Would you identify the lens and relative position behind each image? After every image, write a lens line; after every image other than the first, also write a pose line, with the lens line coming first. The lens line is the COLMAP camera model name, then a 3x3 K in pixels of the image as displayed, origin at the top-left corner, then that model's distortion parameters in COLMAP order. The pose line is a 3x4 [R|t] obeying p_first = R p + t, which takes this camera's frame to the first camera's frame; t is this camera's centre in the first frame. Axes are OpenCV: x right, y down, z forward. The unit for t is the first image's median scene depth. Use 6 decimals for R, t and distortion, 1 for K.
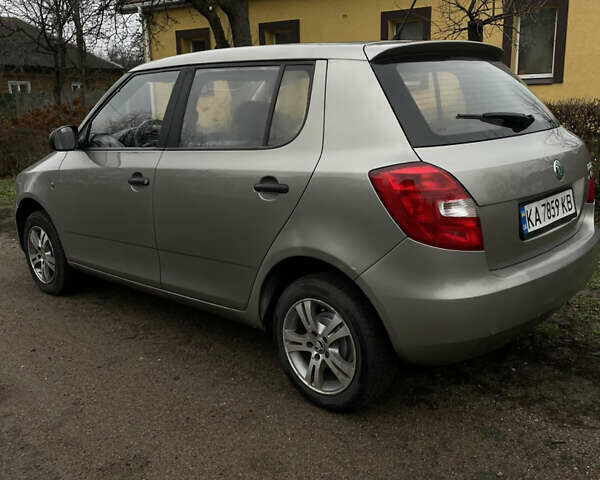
lens RADIAL K [[596.7, 0, 300.0], [0, 596.7, 240.0], [0, 0, 1]] dist [0.120761, -0.177771]
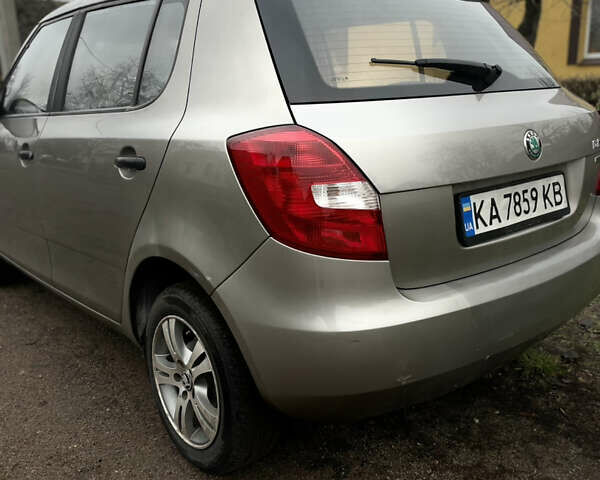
lens RADIAL K [[596.7, 0, 300.0], [0, 596.7, 240.0], [0, 0, 1]] dist [0.120761, -0.177771]
pose [[0.992877, 0.034019, -0.114185, 0.250395], [-0.031916, 0.999286, 0.020197, -0.013694], [0.114791, -0.016409, 0.993254, 0.293199]]
